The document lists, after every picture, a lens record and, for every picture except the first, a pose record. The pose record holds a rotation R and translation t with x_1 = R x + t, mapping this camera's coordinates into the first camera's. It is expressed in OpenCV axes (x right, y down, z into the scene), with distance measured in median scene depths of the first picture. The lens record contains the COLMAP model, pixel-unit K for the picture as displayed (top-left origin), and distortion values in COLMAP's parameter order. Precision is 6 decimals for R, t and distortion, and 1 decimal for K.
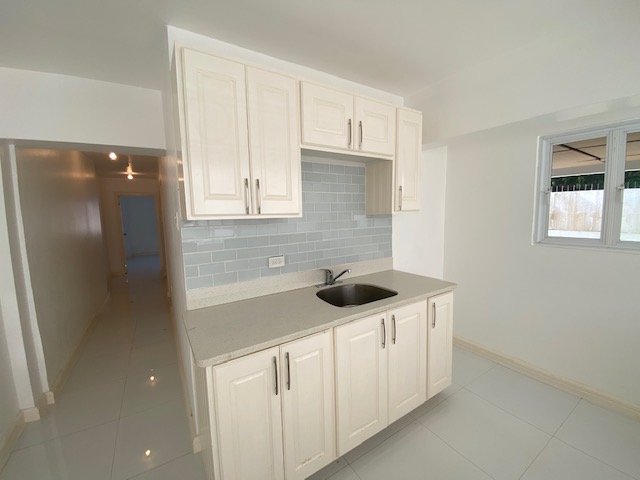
lens RADIAL K [[259.3, 0, 320.0], [0, 259.3, 240.0], [0, 0, 1]] dist [0.023084, -0.023005]
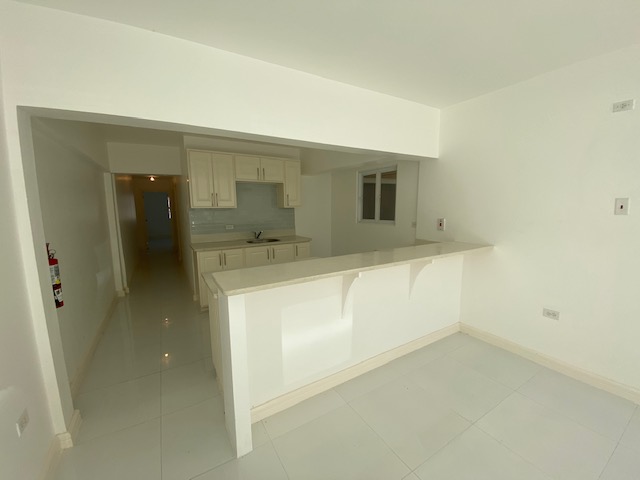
lens RADIAL K [[259.3, 0, 320.0], [0, 259.3, 240.0], [0, 0, 1]] dist [0.023084, -0.023005]
pose [[0.999646, 0.015276, -0.021787, 0.733235], [-0.014716, 0.999564, 0.025598, 0.135768], [0.022169, -0.025269, 0.999435, -1.385890]]
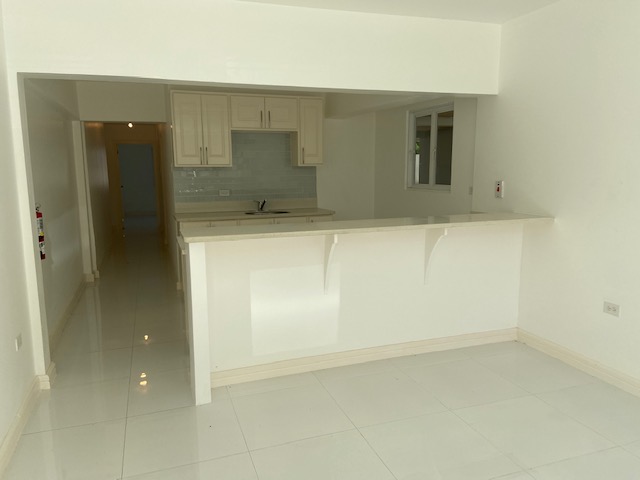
lens RADIAL K [[485.7, 0, 316.2], [0, 485.7, 235.5], [0, 0, 1]] dist [0.072190, -0.075357]
pose [[0.972694, 0.044279, -0.227828, 1.225206], [-0.035605, 0.998481, 0.042048, 0.218540], [0.229344, -0.032788, 0.972793, -2.089766]]
